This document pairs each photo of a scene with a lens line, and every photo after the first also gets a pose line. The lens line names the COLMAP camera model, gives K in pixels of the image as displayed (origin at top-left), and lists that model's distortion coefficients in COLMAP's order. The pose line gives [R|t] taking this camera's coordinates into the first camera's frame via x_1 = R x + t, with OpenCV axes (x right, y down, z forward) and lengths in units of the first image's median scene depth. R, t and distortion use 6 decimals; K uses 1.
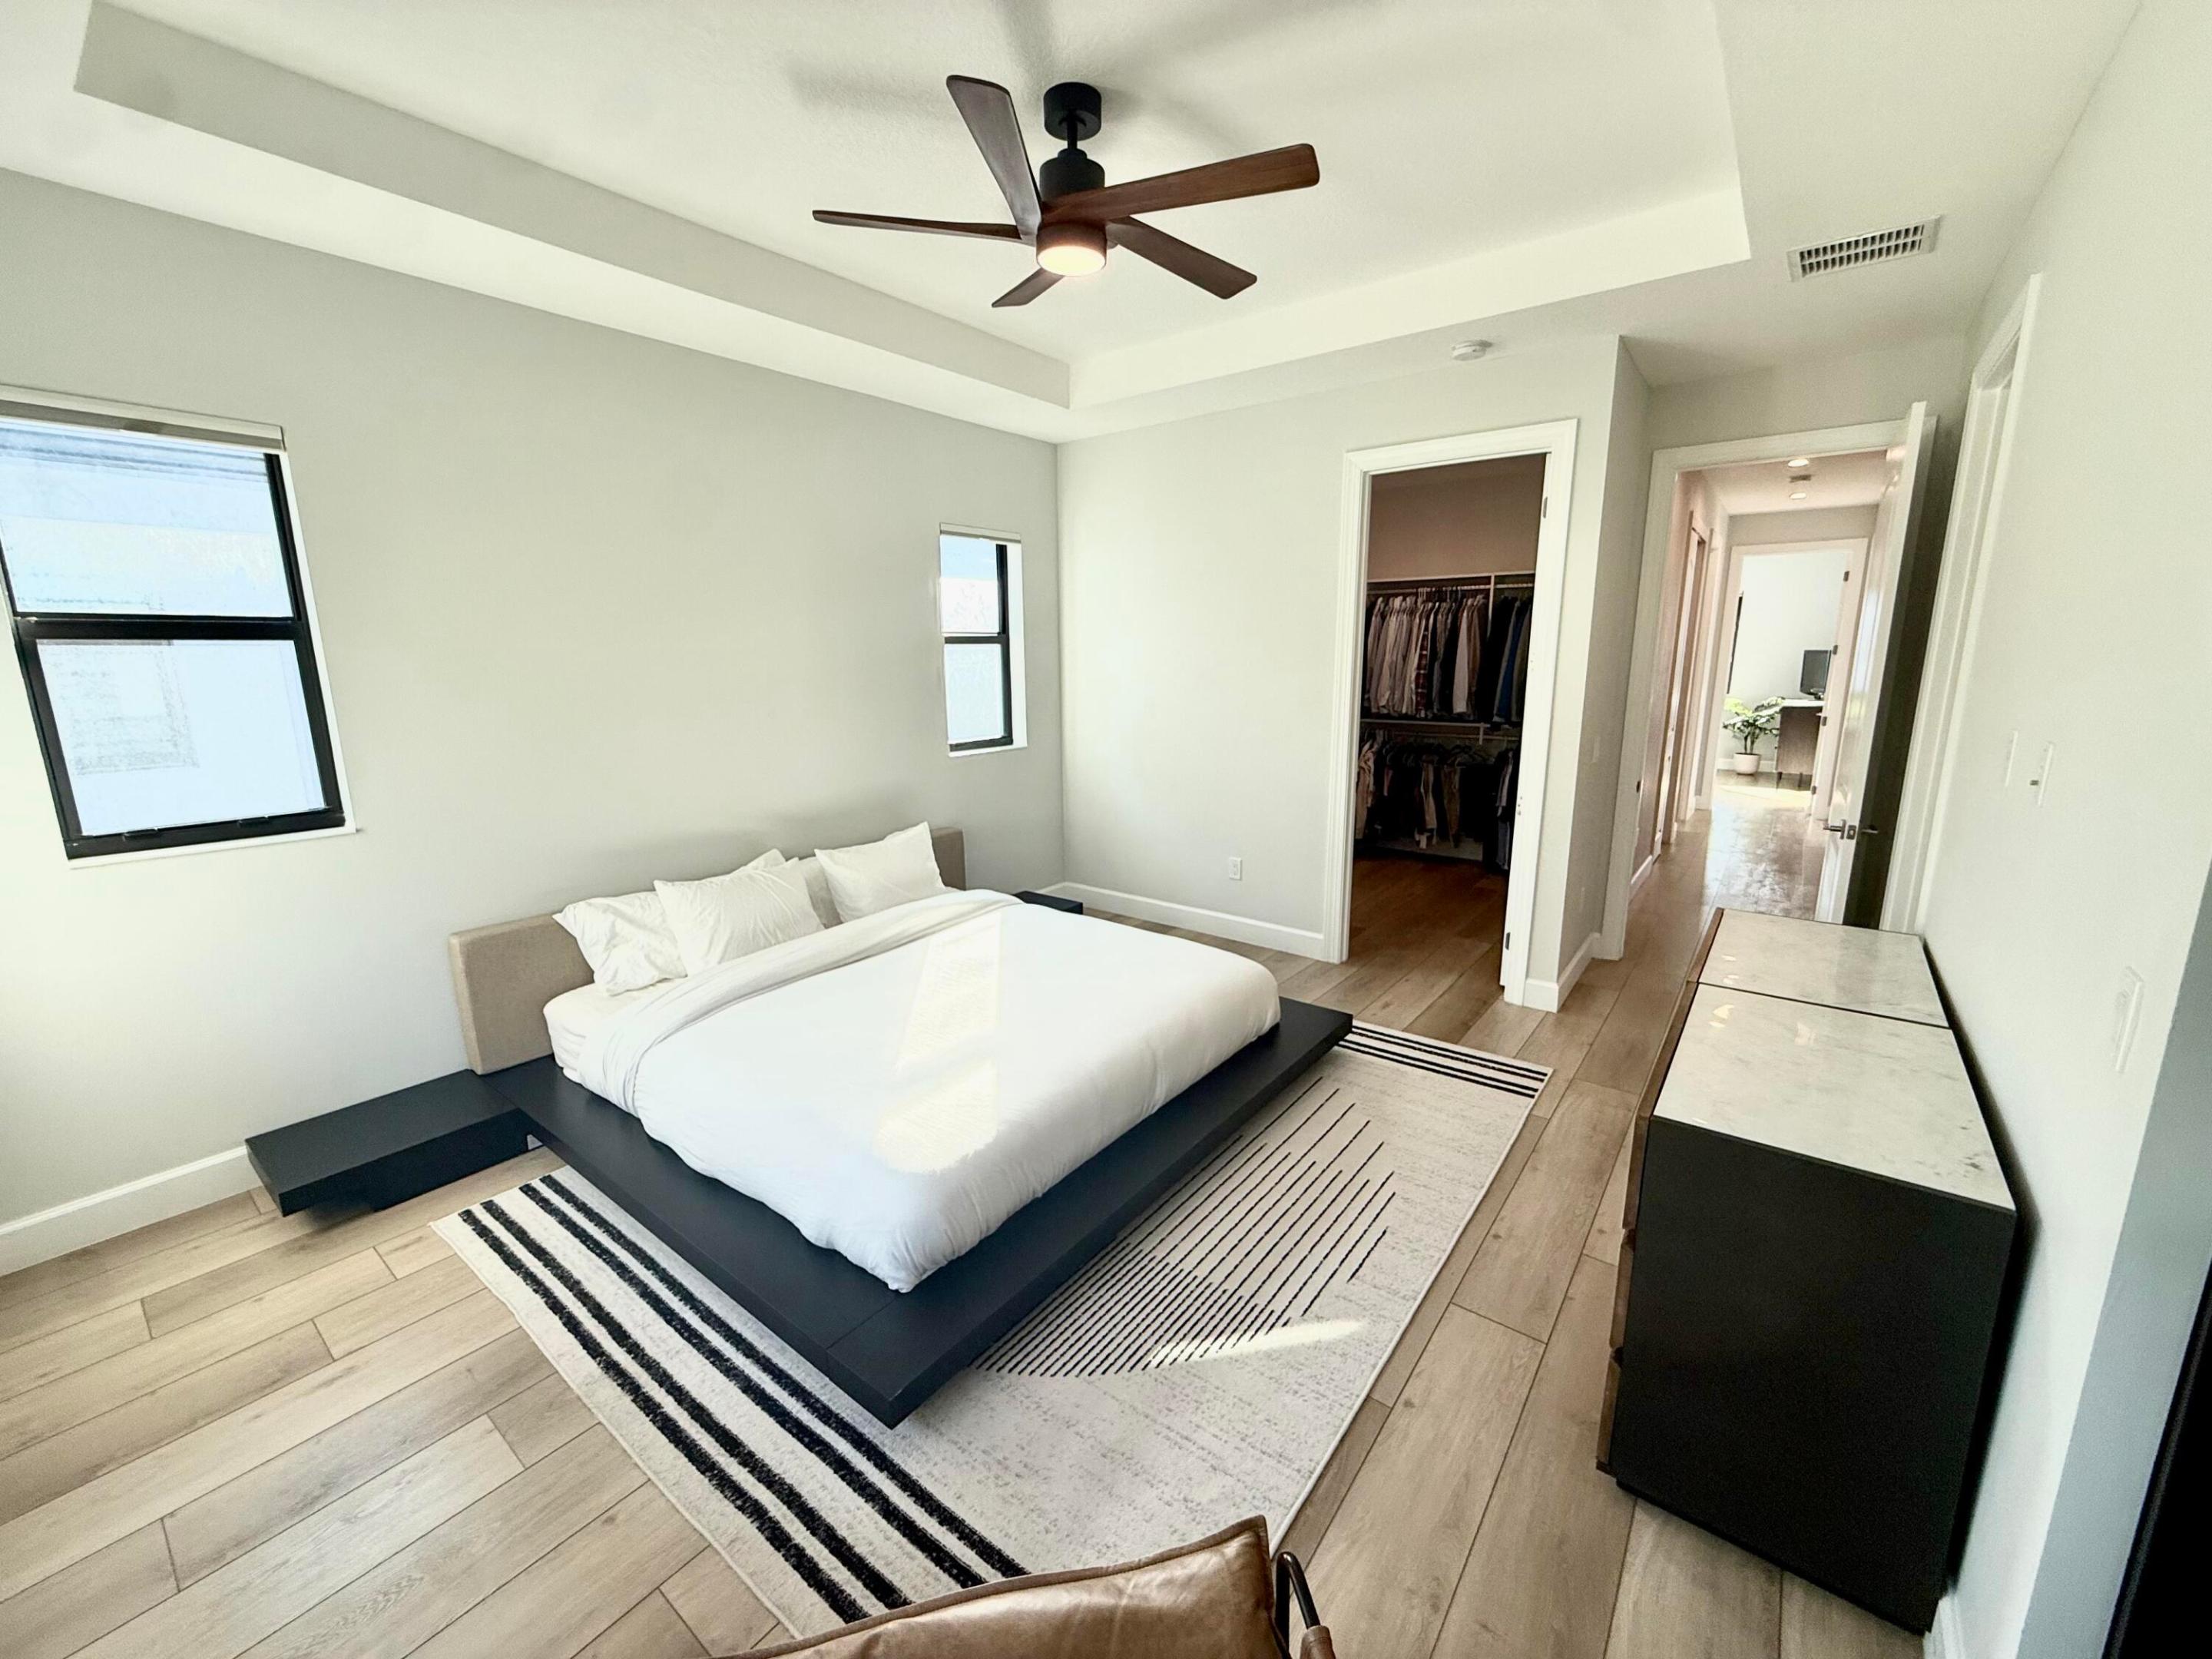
lens RADIAL K [[885.4, 0, 1125.5], [0, 885.4, 824.1], [0, 0, 1]] dist [0.001404, -0.000007]
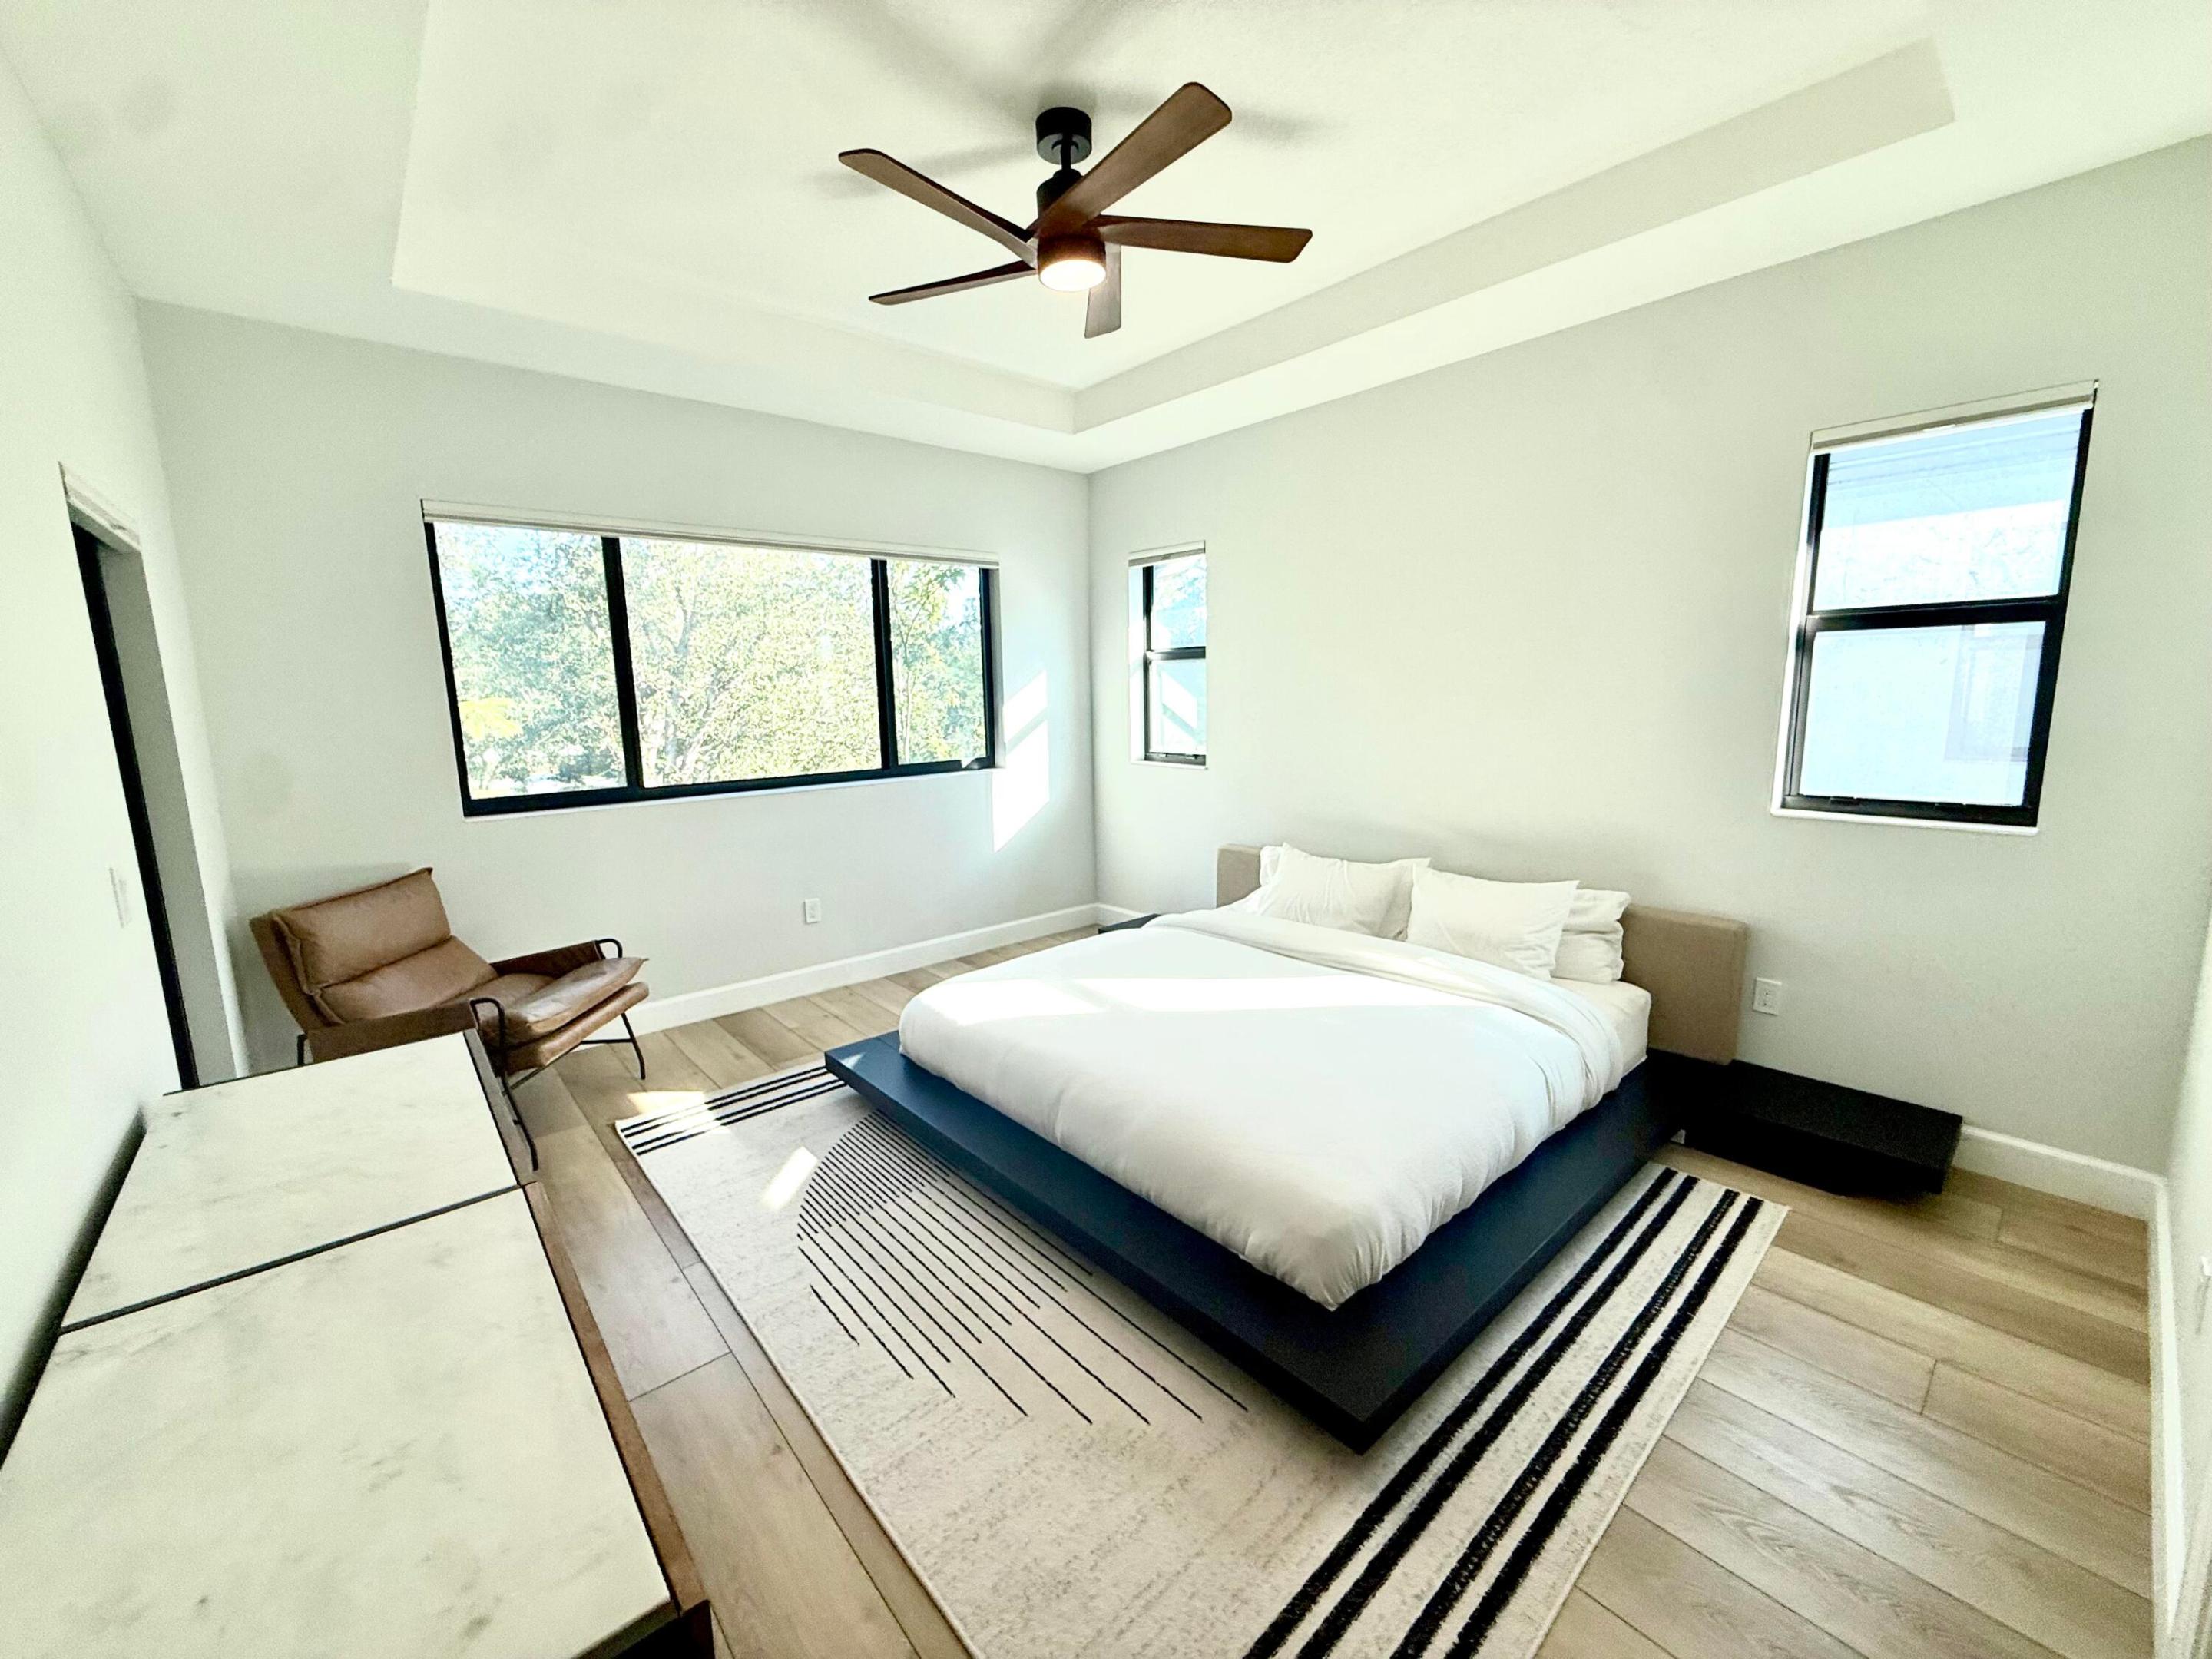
lens RADIAL K [[885.4, 0, 1129.8], [0, 885.4, 843.9], [0, 0, 1]] dist [0.001404, -0.000007]
pose [[-0.196486, 0.193466, -0.961230, 0.797834], [-0.152260, 0.962428, 0.224831, -0.201204], [0.968612, 0.190533, -0.159647, 1.061380]]
